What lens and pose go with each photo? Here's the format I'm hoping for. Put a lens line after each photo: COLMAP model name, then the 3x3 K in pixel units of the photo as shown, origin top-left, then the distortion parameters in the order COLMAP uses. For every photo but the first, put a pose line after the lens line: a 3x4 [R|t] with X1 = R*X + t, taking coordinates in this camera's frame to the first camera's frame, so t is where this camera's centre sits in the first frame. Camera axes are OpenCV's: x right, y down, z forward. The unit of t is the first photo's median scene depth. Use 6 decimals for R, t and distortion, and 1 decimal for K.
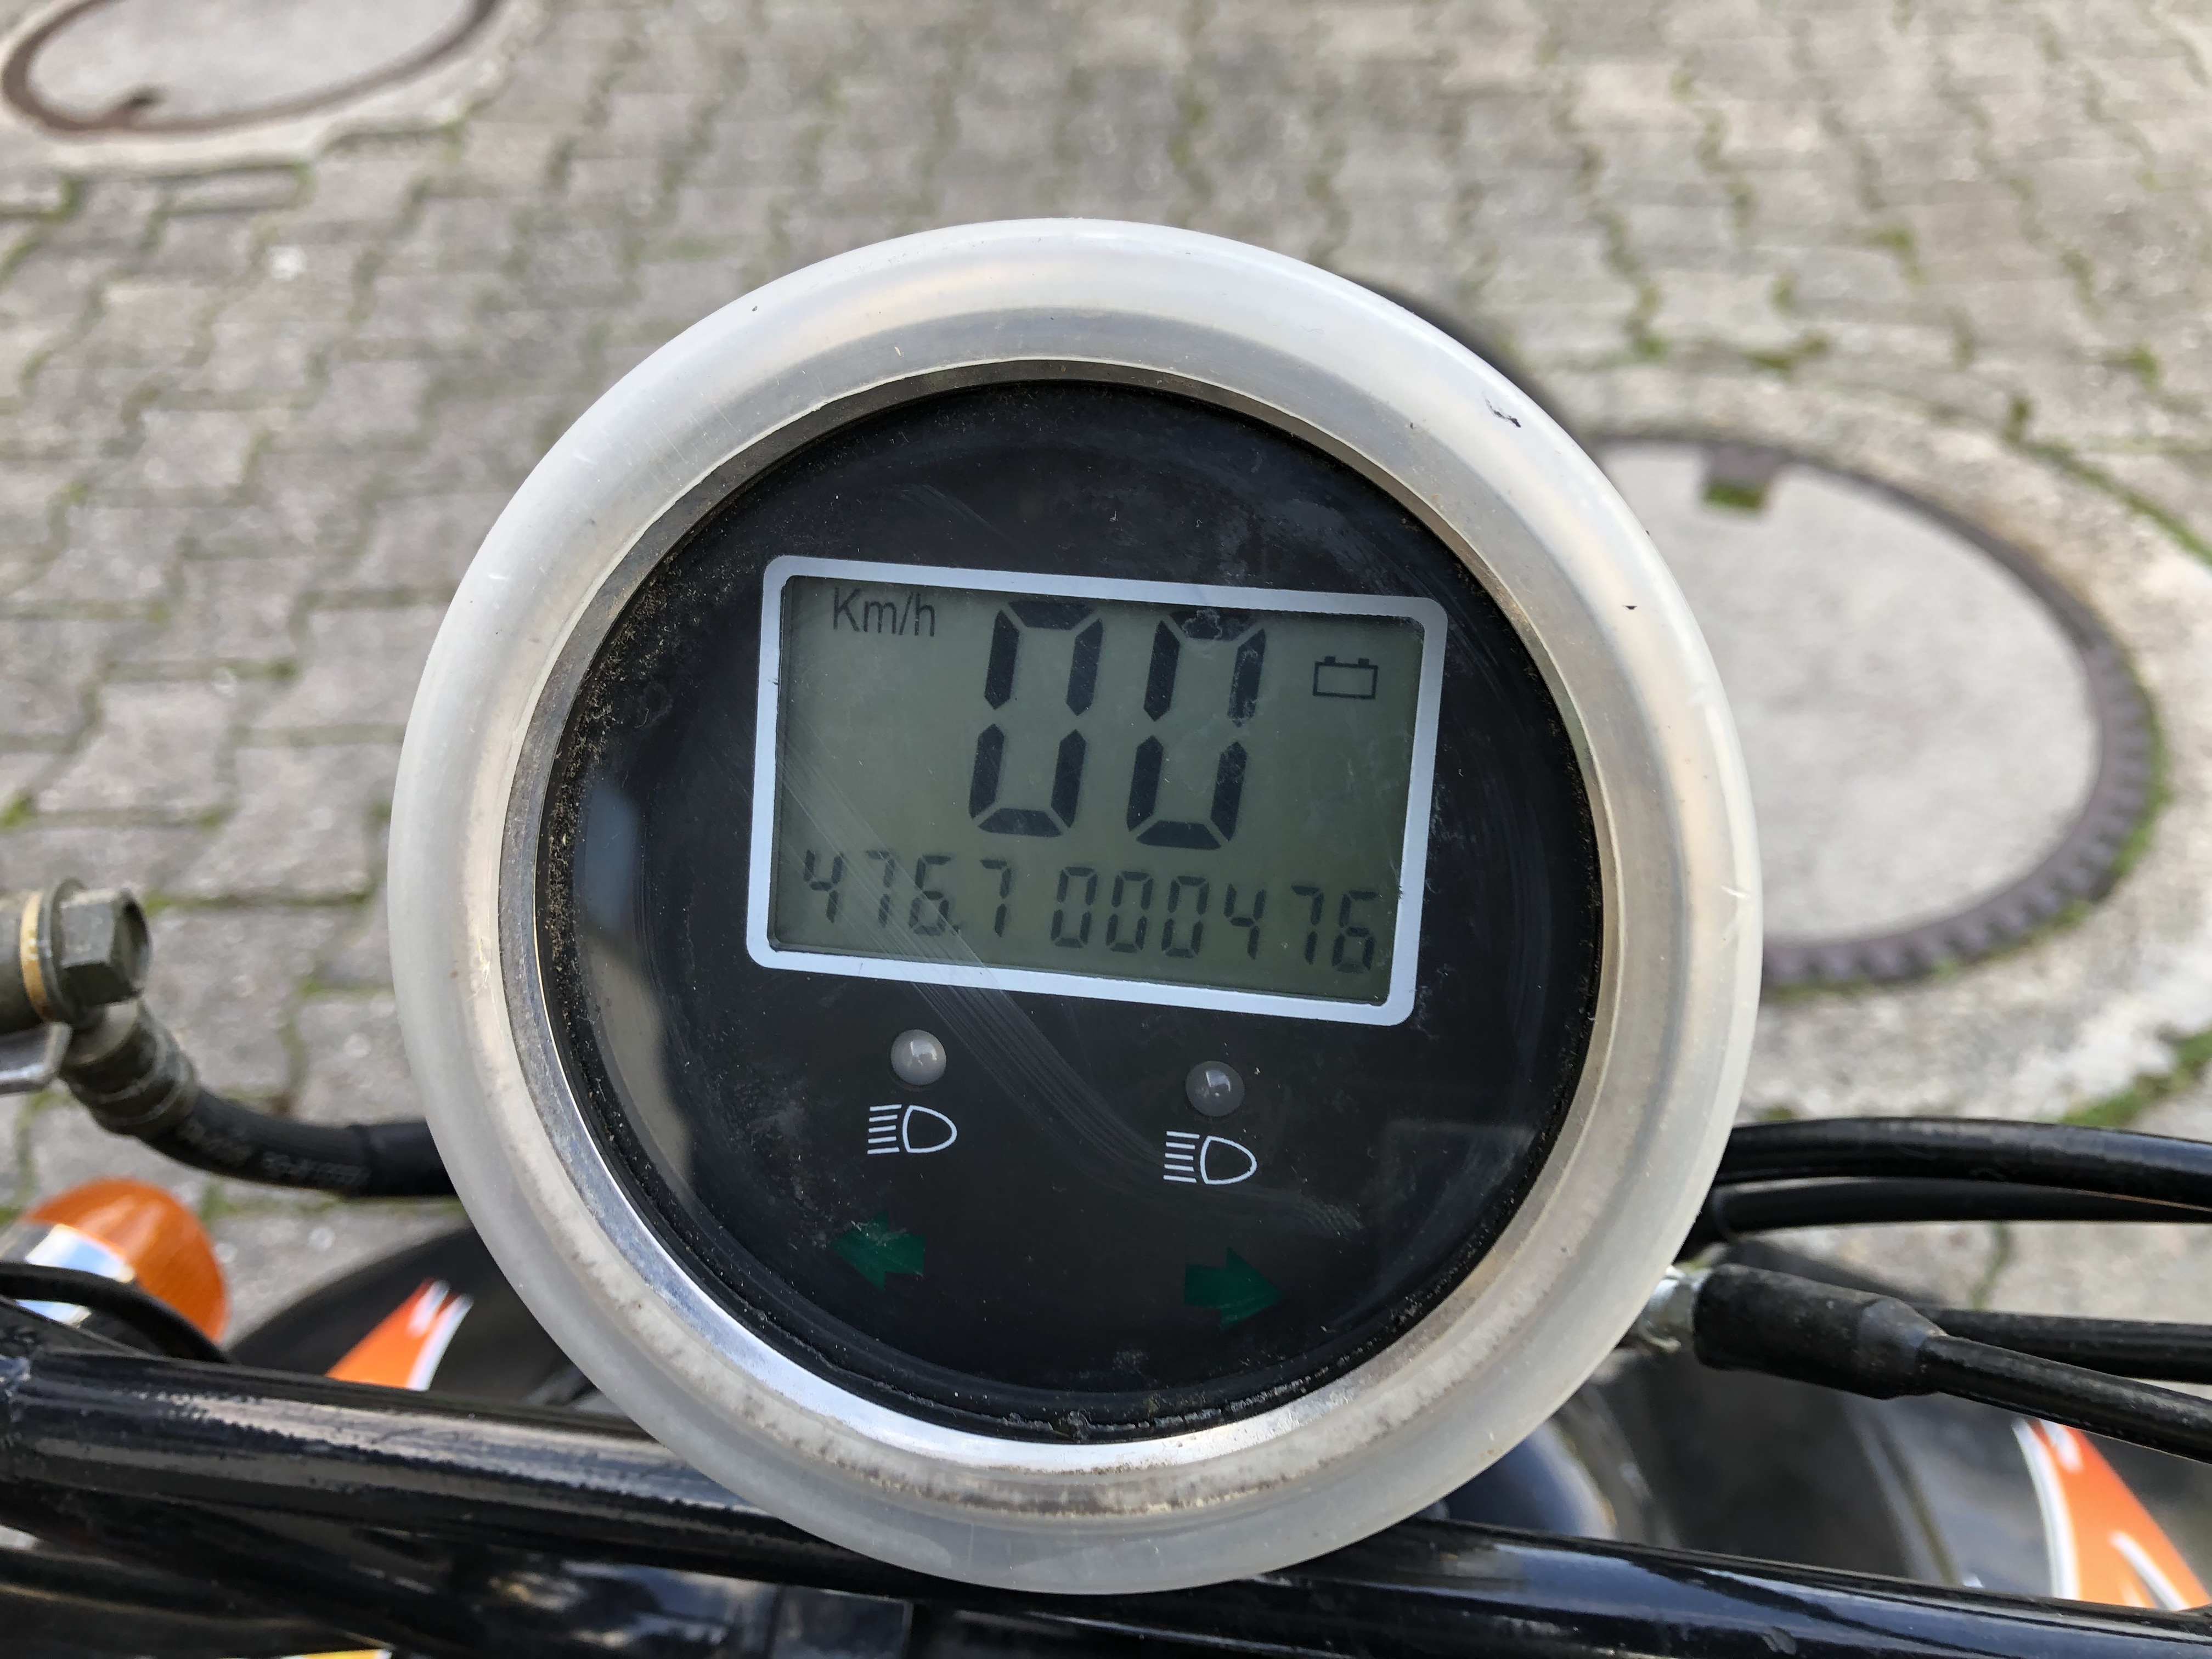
lens RADIAL K [[1818.8, 0, 1109.7], [0, 1818.8, 812.5], [0, 0, 1]] dist [0.013056, -0.006840]
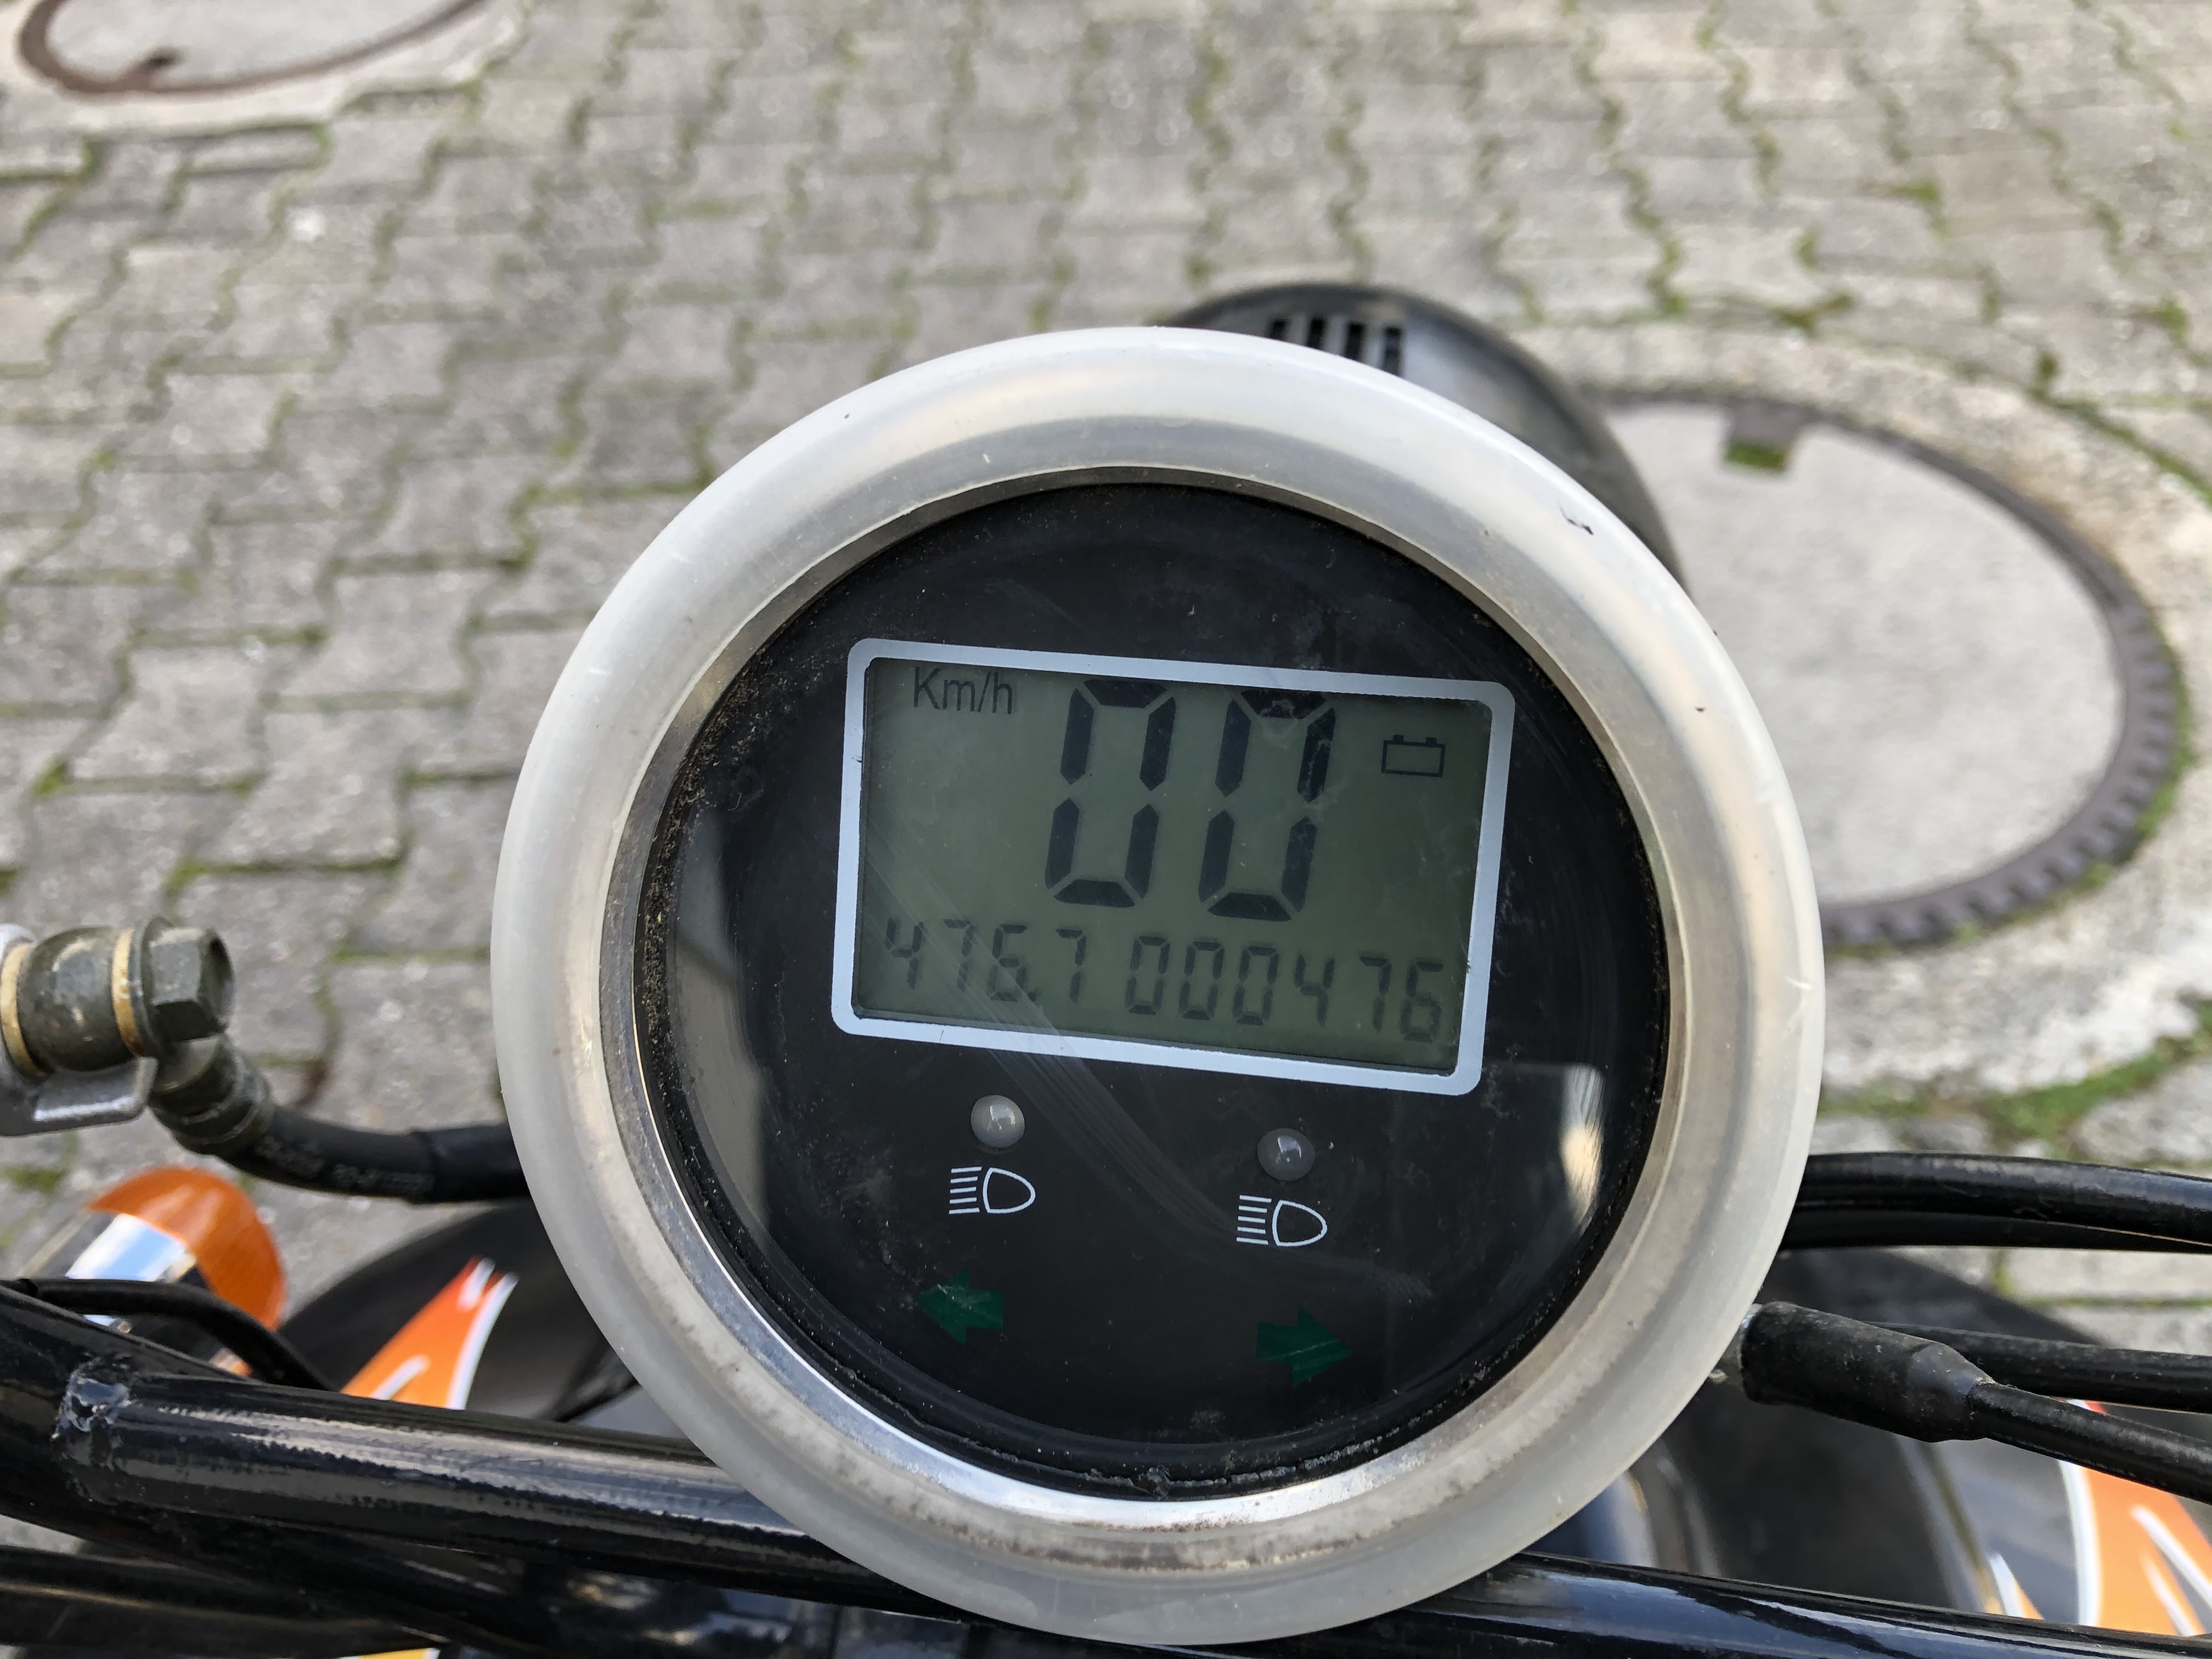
lens RADIAL K [[1815.0, 0, 1107.9], [0, 1815.0, 802.5], [0, 0, 1]] dist [0.008742, 0.004445]
pose [[0.999947, -0.002317, -0.010052, -0.032462], [0.002532, 0.999767, 0.021433, -0.069417], [0.010000, -0.021458, 0.999720, -0.027153]]
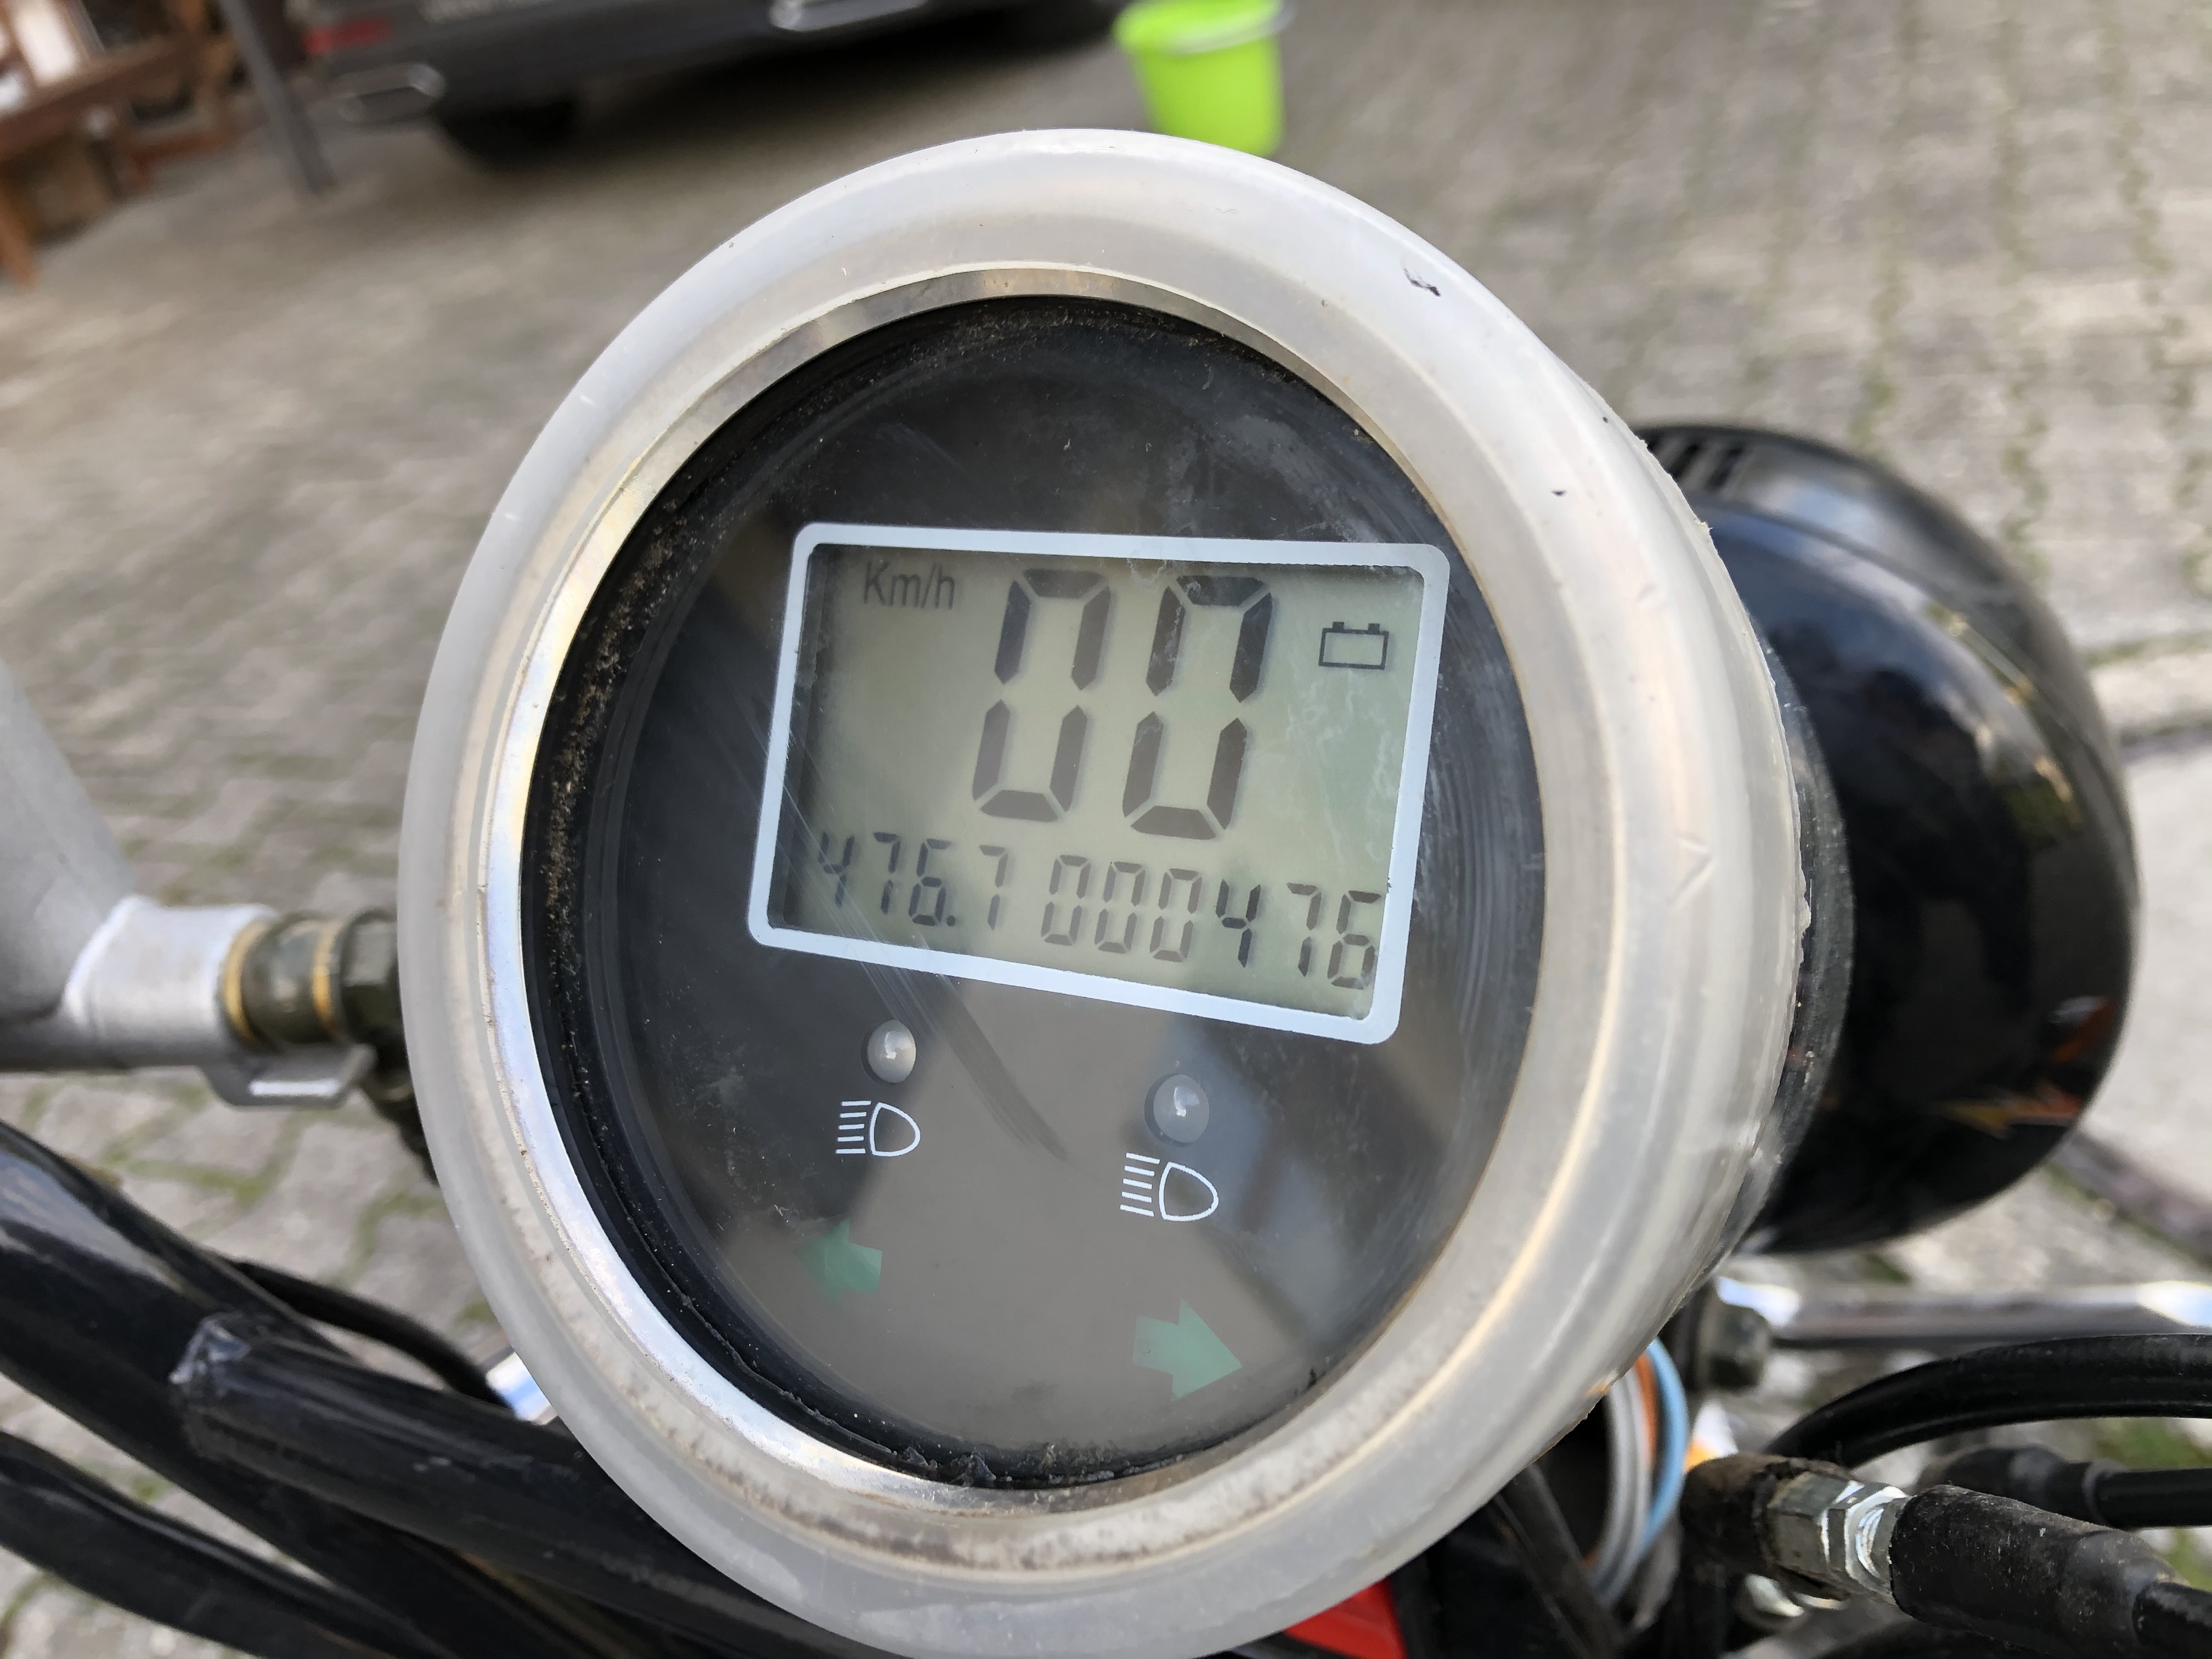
lens RADIAL K [[1830.1, 0, 1120.5], [0, 1830.1, 800.1], [0, 0, 1]] dist [-0.018313, 0.064742]
pose [[0.945392, 0.041463, -0.323289, 0.304336], [-0.094219, 0.984295, -0.149283, 0.138697], [0.312022, 0.171591, 0.934451, 0.145387]]
